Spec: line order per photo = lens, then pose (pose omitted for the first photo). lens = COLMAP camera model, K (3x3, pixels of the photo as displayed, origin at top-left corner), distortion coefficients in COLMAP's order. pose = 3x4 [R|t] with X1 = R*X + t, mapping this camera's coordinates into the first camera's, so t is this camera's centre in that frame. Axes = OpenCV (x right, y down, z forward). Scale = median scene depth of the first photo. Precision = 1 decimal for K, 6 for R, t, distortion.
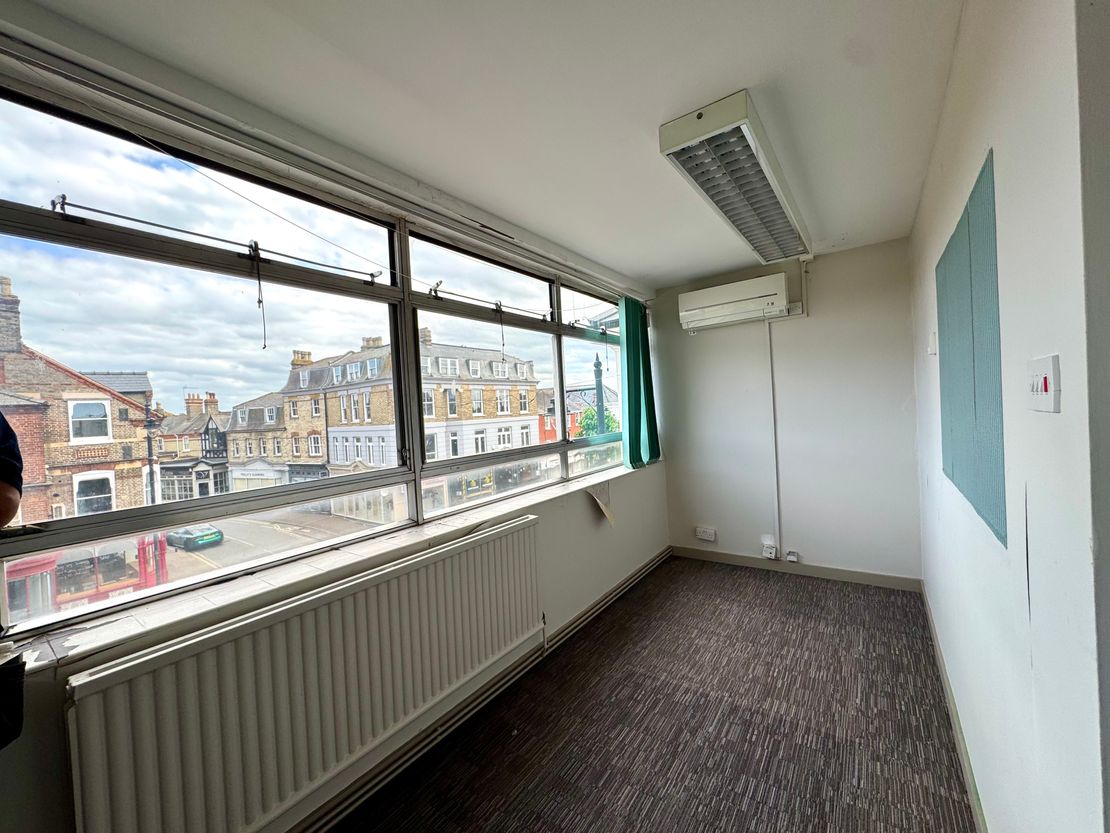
lens RADIAL K [[442.3, 0, 555.0], [0, 442.3, 416.5], [0, 0, 1]] dist [-0.000277, 0.000041]
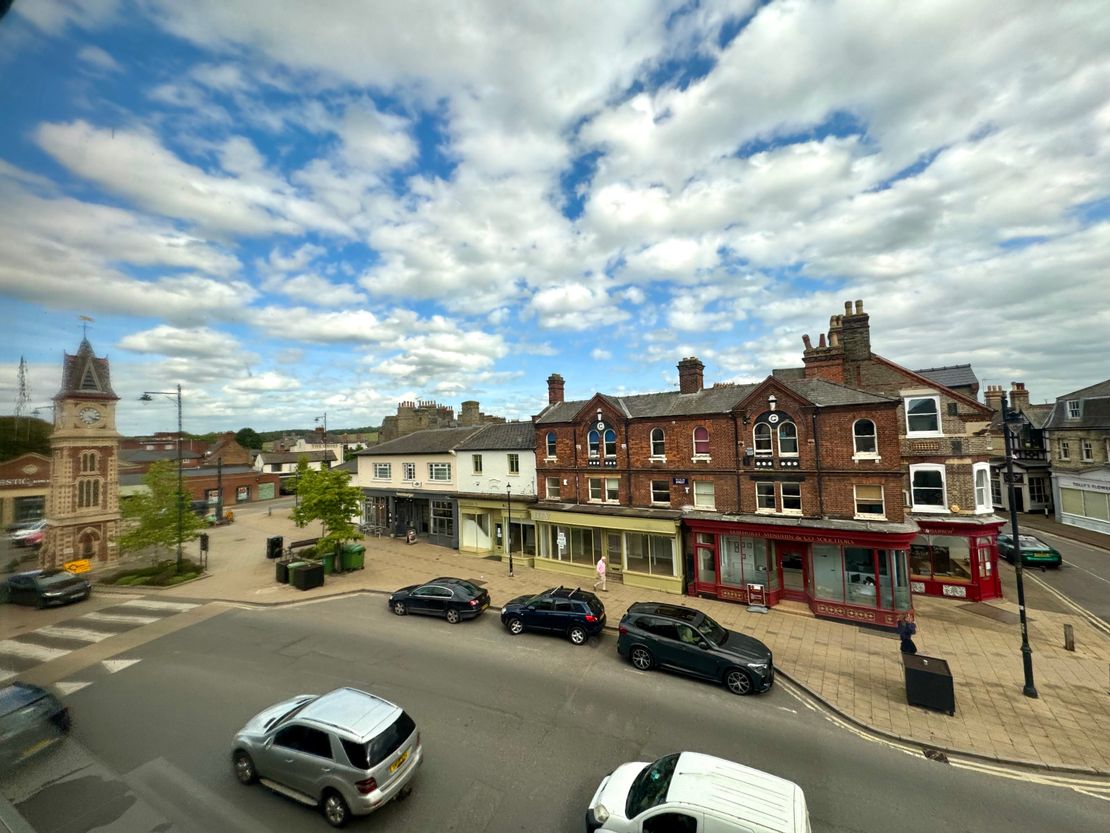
lens RADIAL K [[442.3, 0, 555.0], [0, 442.3, 416.5], [0, 0, 1]] dist [-0.000277, 0.000041]
pose [[0.143783, -0.008816, -0.989570, -0.122139], [0.016684, 0.999840, -0.006483, 0.003541], [0.989469, -0.015578, 0.143907, -0.022542]]
